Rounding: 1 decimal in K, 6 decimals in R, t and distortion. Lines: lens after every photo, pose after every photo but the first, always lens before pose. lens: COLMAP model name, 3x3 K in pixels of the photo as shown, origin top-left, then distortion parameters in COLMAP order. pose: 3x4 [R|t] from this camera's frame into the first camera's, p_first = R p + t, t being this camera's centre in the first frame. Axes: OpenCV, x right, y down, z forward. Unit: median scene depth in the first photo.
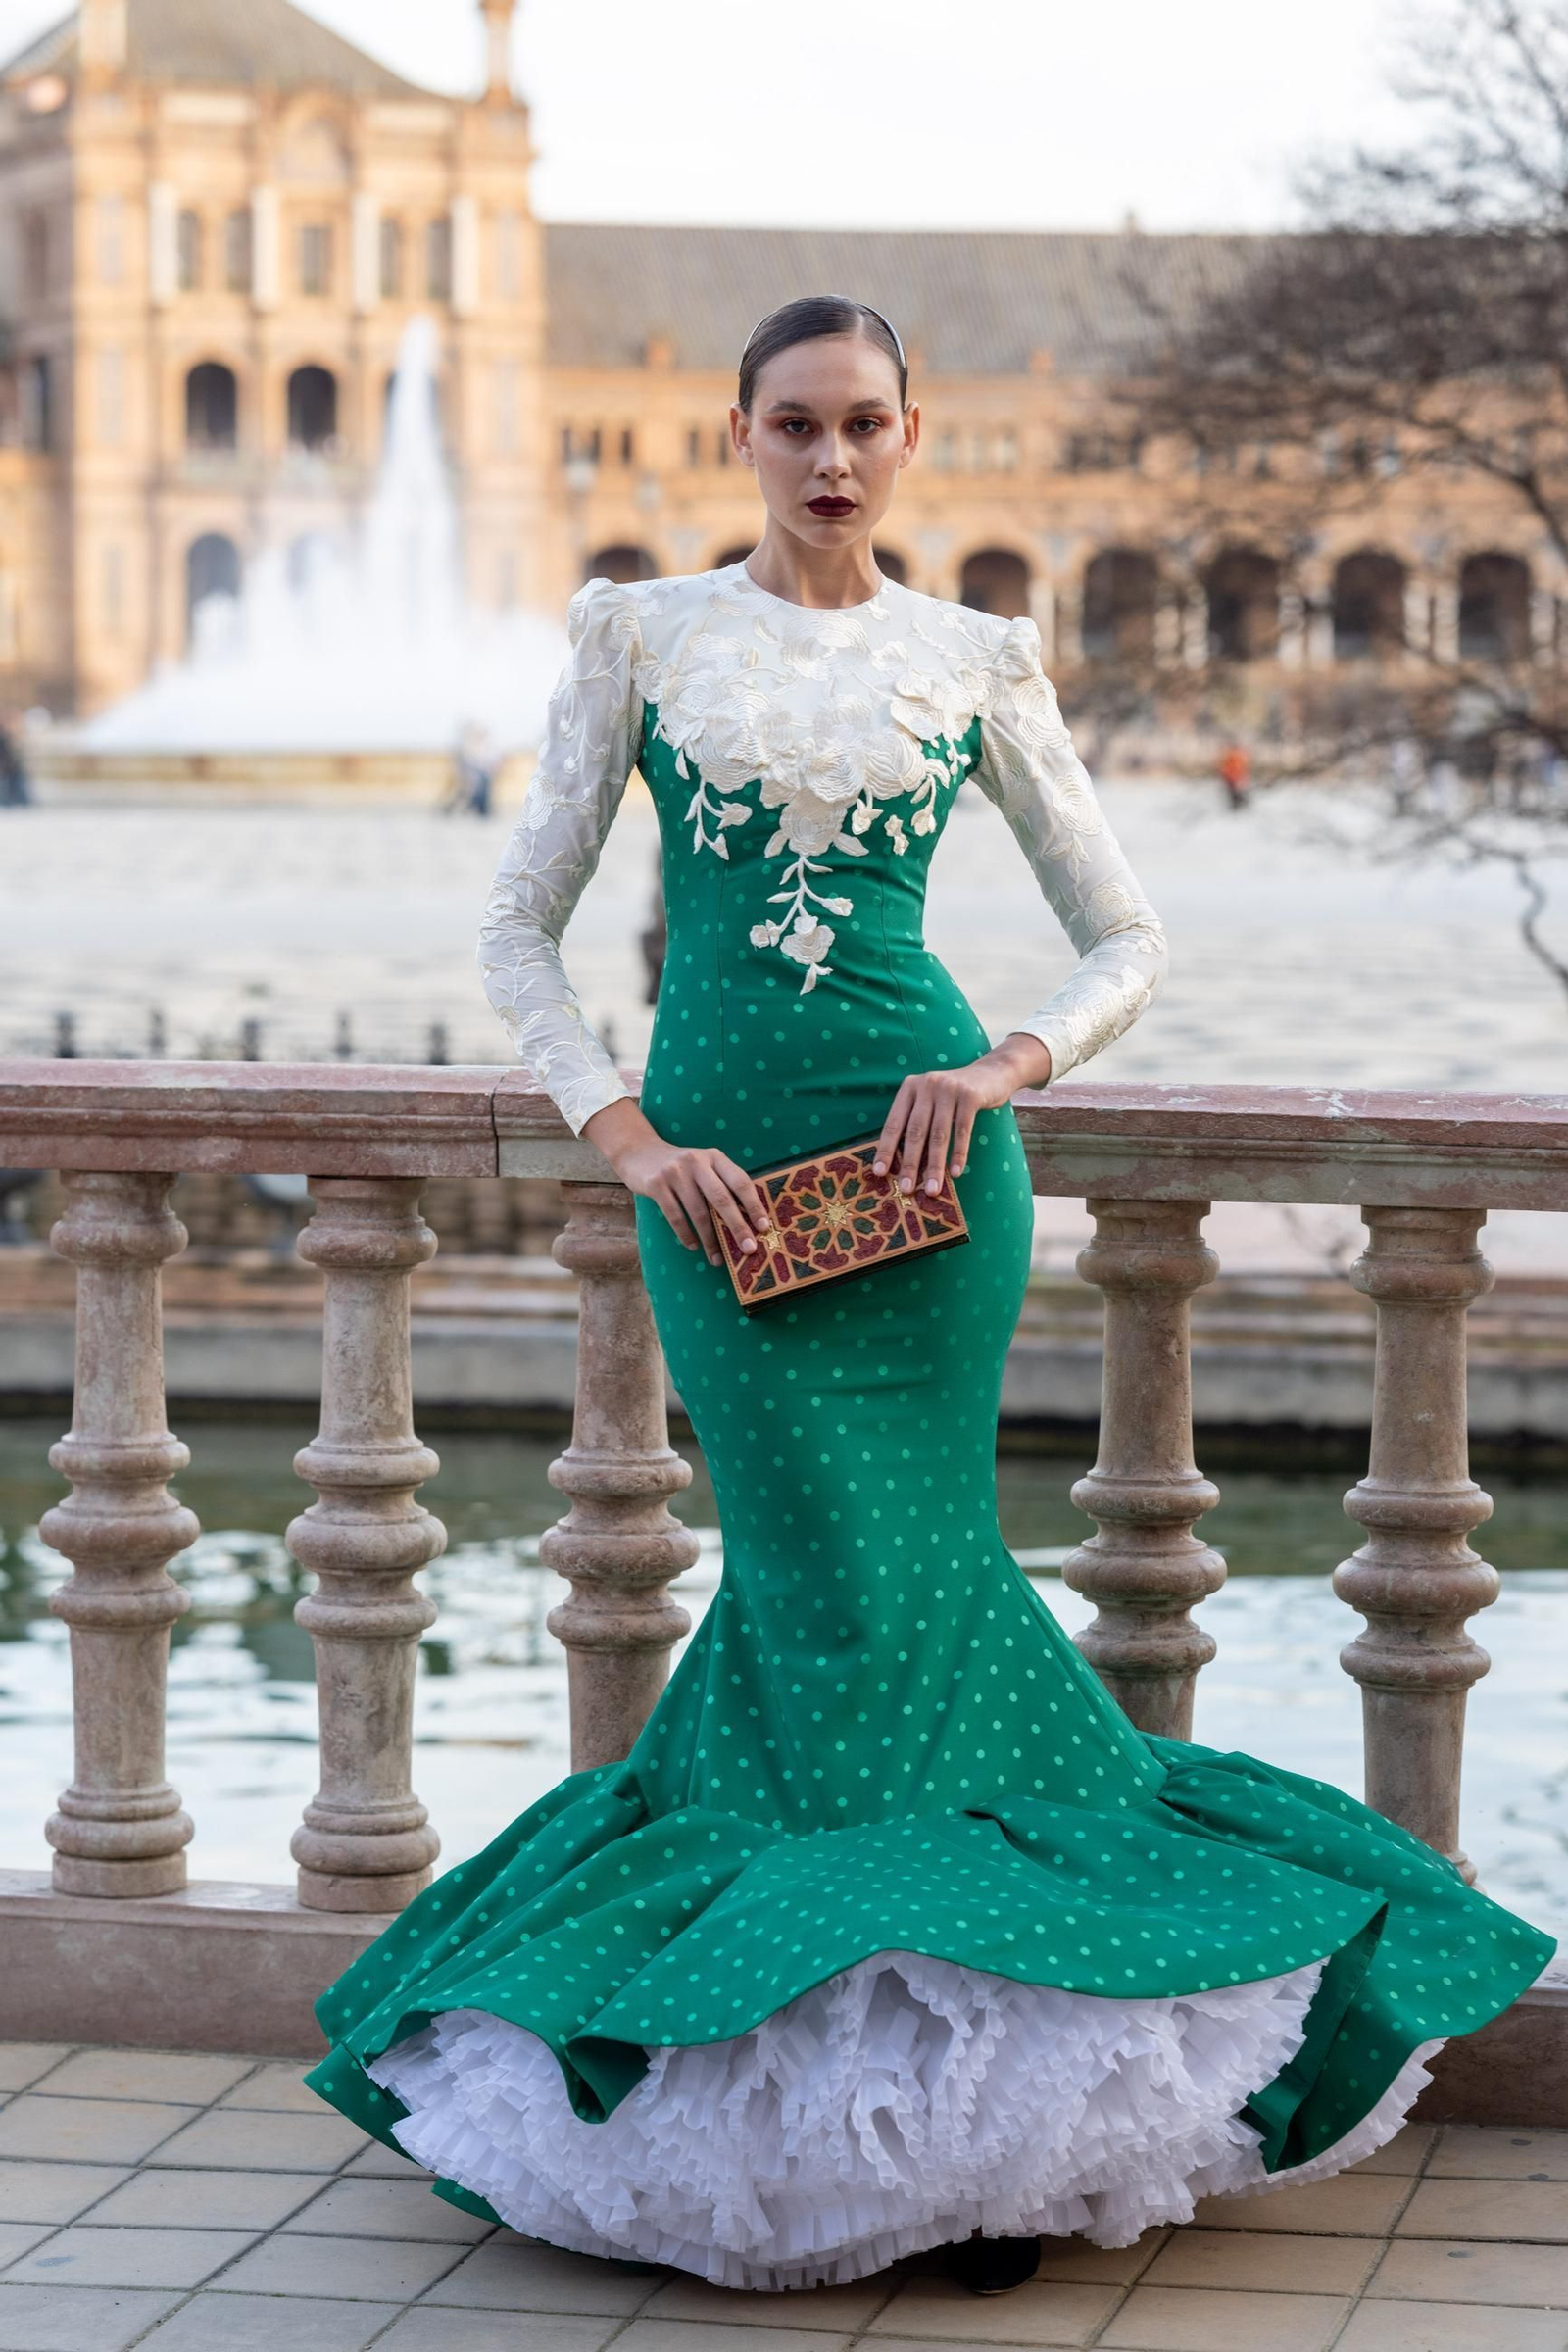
lens RADIAL K [[6133.8, 0, 787.1], [0, 6133.8, 1251.2], [0, 0, 1]] dist [-0.043538, 1.342910]
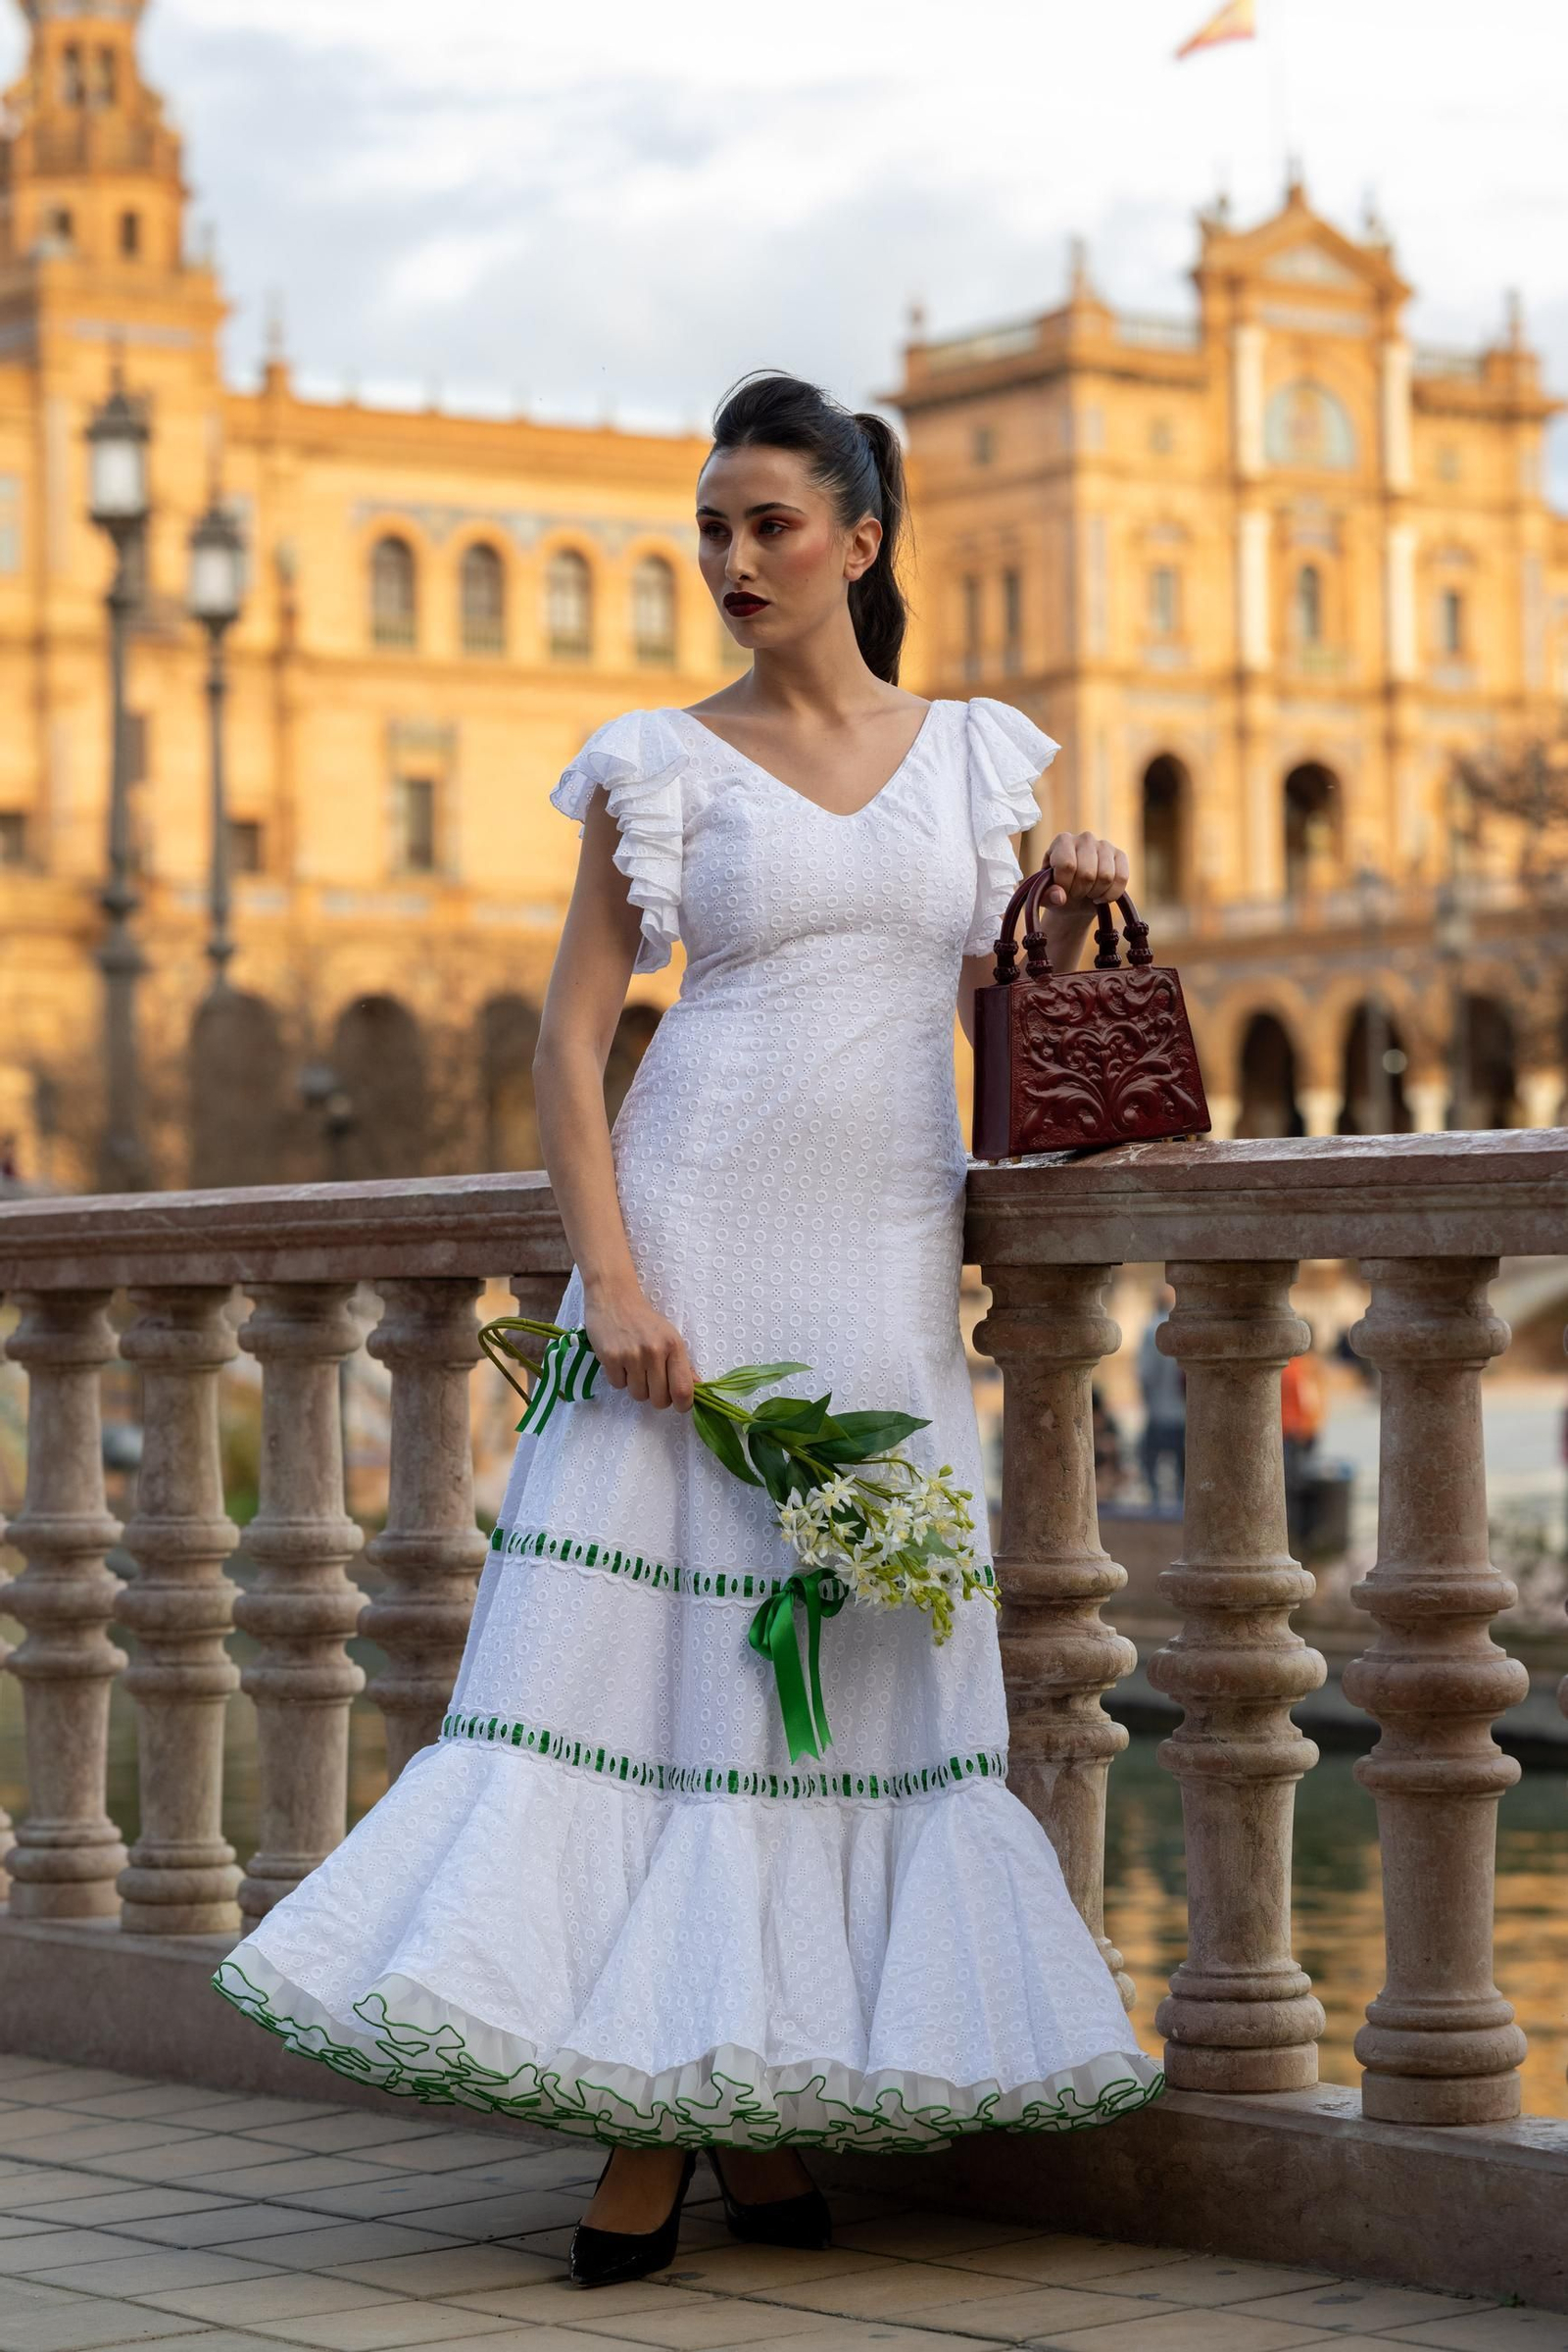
lens RADIAL K [[6222.3, 0, 784.0], [0, 6222.3, 1176.0], [0, 0, 1]] dist [0.009802, 0.352813]
pose [[0.758180, -0.036981, -0.650996, 0.638412], [-0.024487, 0.996071, -0.085102, 0.058961], [0.651585, 0.080464, 0.754296, 0.227349]]
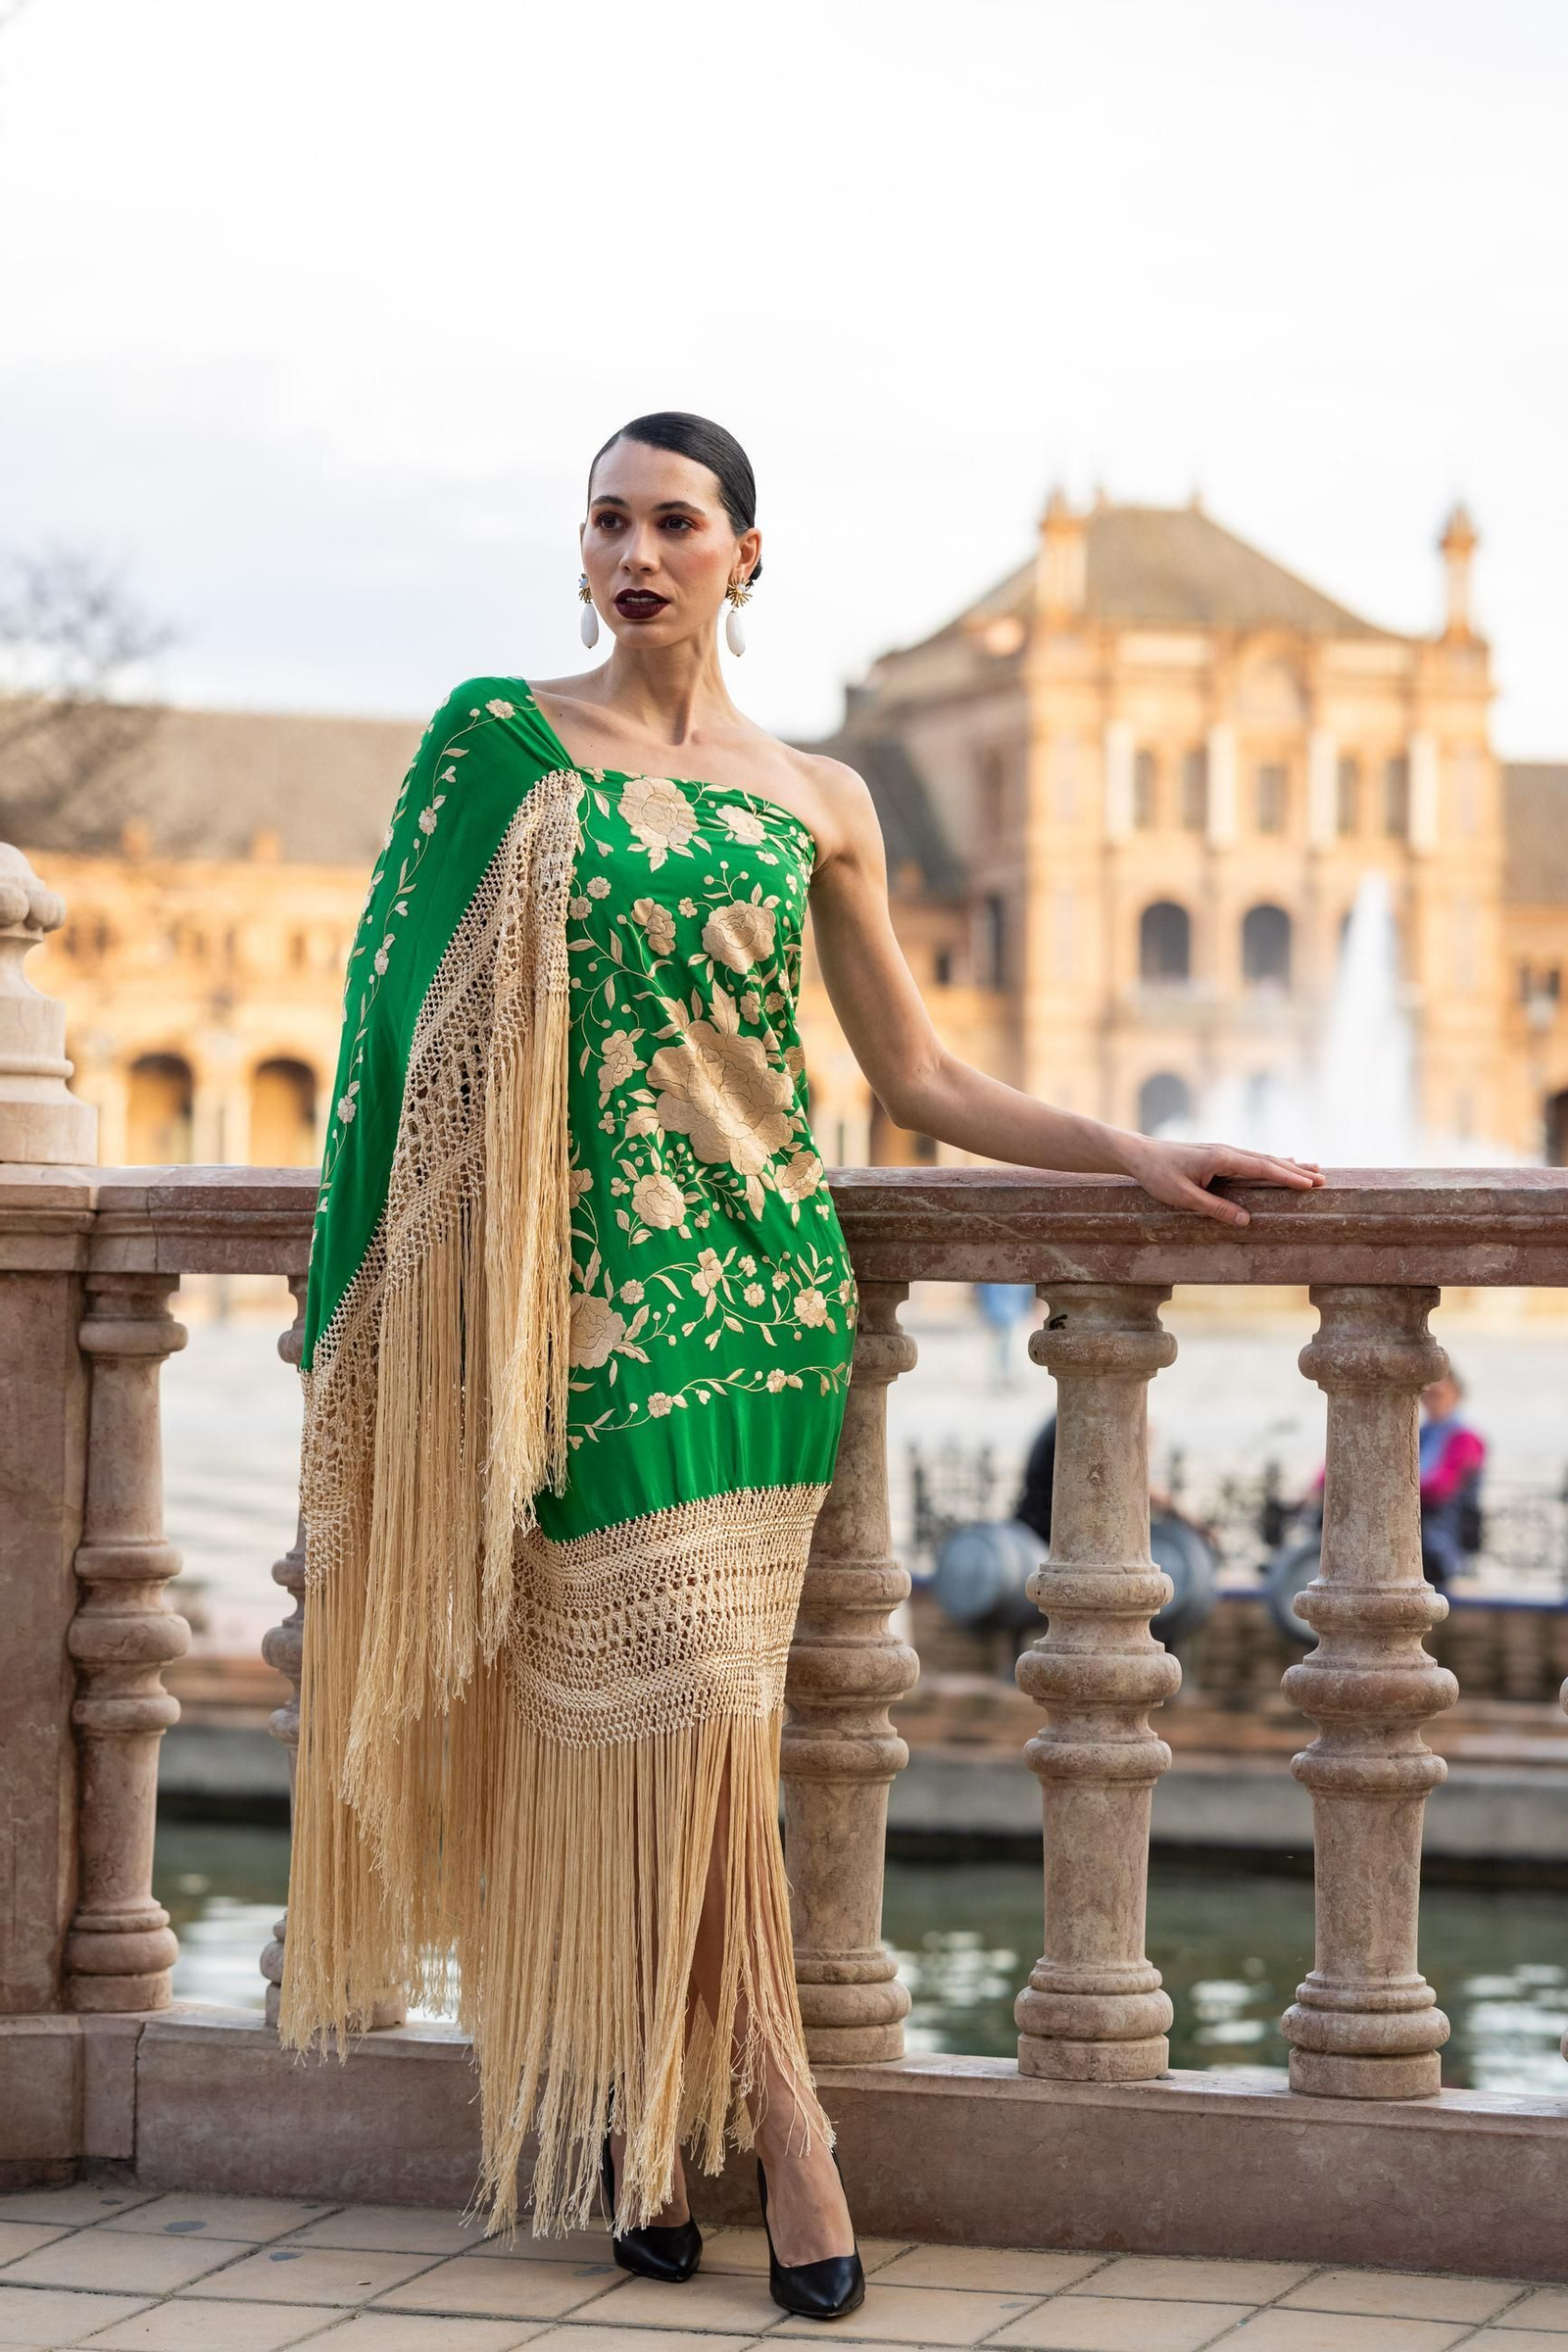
lens RADIAL K [[6222.3, 0, 784.0], [0, 6222.3, 1176.0], [0, 0, 1]] dist [0.009802, 0.352813]
pose [[0.988973, 0.002918, -0.148068, -0.059085], [-0.018811, 0.994183, -0.106047, 0.069518], [0.146897, 0.107662, 0.983275, 0.080227]]
